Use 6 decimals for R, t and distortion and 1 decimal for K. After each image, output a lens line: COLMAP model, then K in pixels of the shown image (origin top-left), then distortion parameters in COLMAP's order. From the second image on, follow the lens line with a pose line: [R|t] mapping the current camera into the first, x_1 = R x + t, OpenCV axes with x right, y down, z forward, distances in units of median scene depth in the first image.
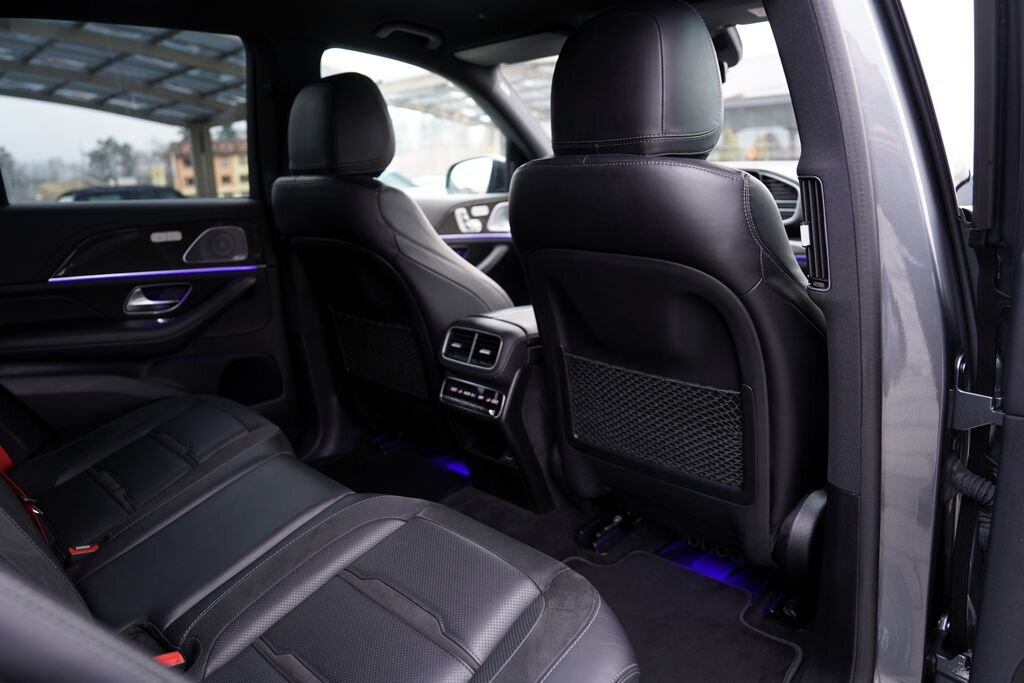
lens RADIAL K [[698.9, 0, 509.7], [0, 698.9, 337.1], [0, 0, 1]] dist [-0.105040, 0.076228]
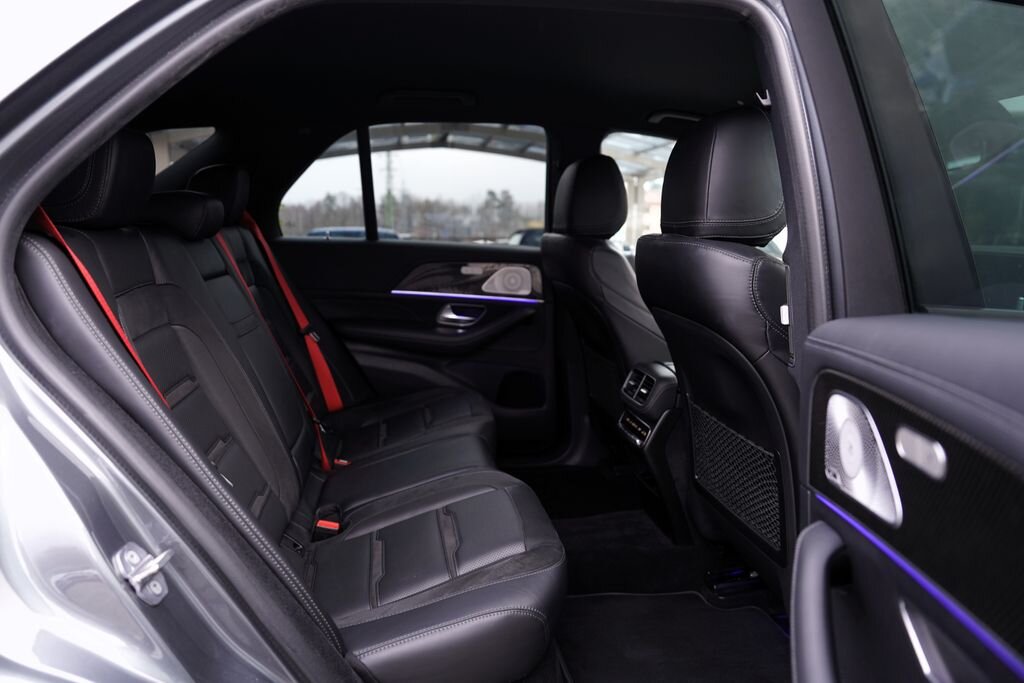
lens RADIAL K [[698.9, 0, 509.7], [0, 698.9, 337.1], [0, 0, 1]] dist [-0.105040, 0.076228]
pose [[0.814491, 0.139133, -0.563246, 0.381954], [-0.181046, 0.983293, -0.018912, -0.004112], [0.551204, 0.117377, 0.826073, -0.097153]]
